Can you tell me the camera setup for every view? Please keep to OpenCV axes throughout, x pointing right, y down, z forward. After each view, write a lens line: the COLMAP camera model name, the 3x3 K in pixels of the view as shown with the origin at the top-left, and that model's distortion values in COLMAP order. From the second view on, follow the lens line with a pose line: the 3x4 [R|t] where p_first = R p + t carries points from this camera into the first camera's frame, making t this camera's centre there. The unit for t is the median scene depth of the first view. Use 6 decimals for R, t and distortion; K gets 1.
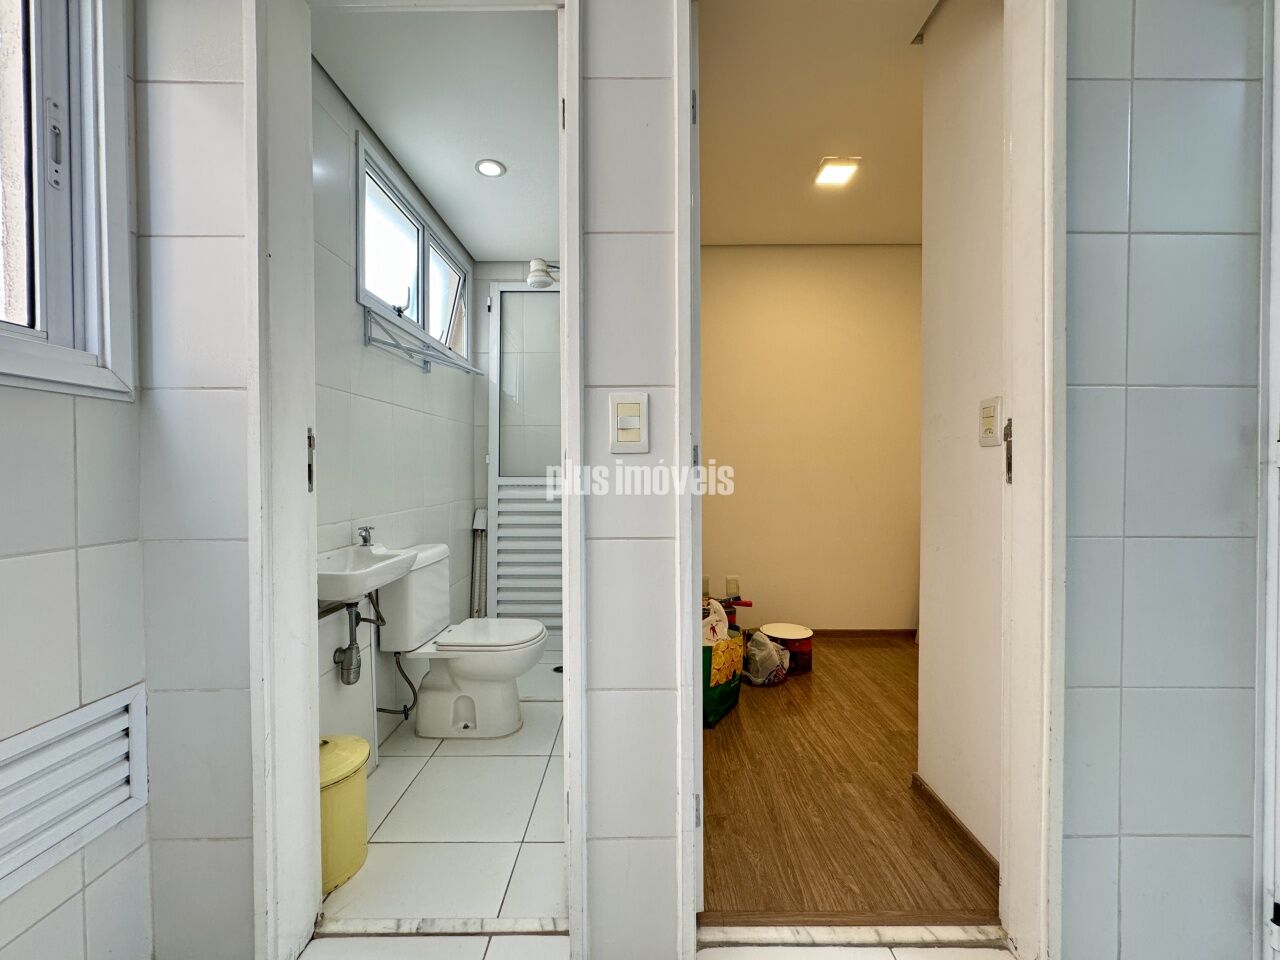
lens RADIAL K [[514.1, 0, 640.0], [0, 514.1, 478.5], [0, 0, 1]] dist [-0.003590, 0.000364]
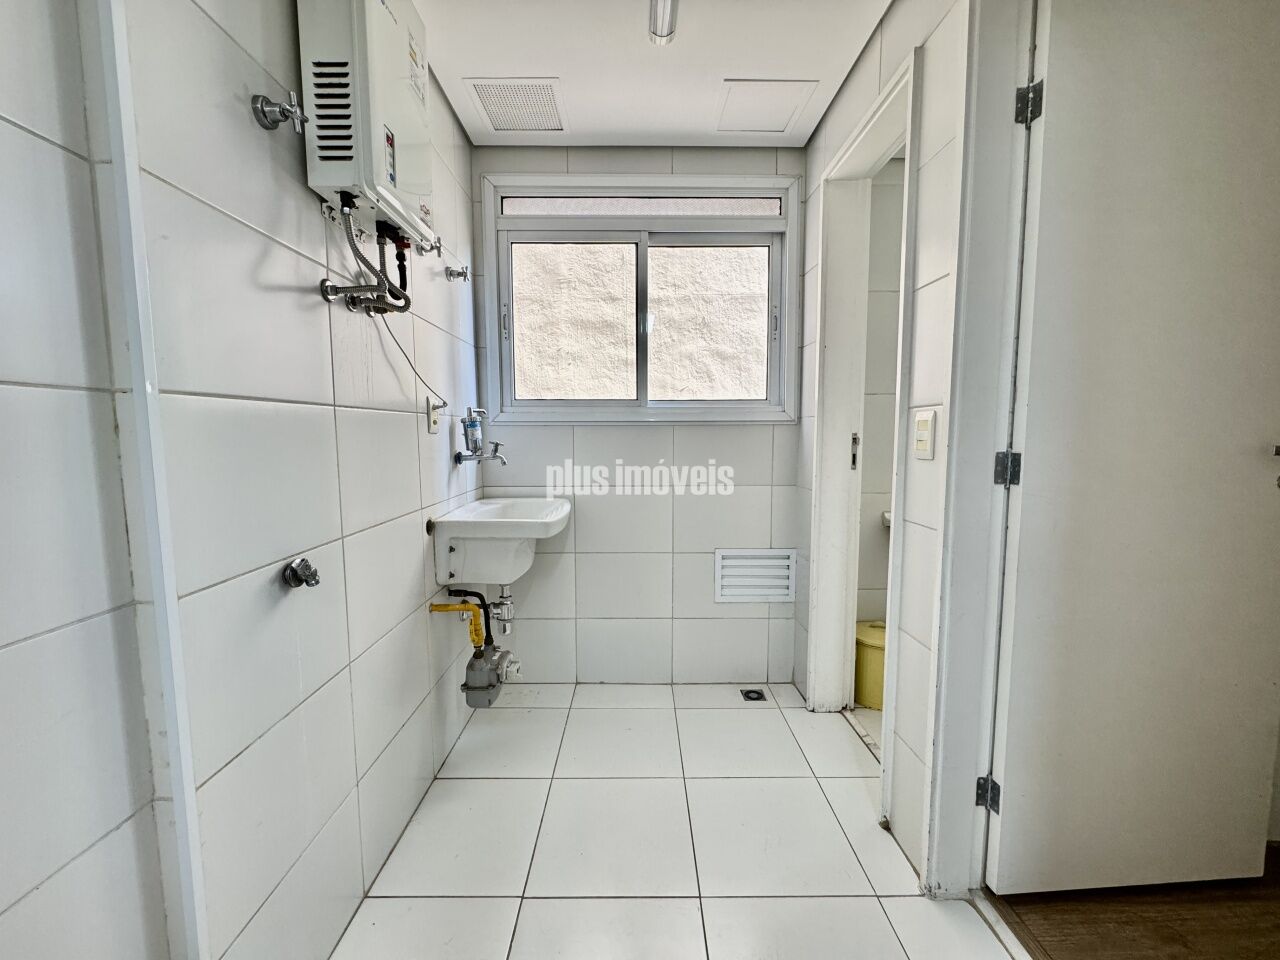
lens RADIAL K [[514.1, 0, 640.0], [0, 514.1, 478.5], [0, 0, 1]] dist [-0.003590, 0.000364]
pose [[0.004301, 0.091530, -0.995793, 1.266790], [-0.008897, 0.995766, 0.091489, -0.113239], [0.999951, 0.008466, 0.005097, 0.302065]]
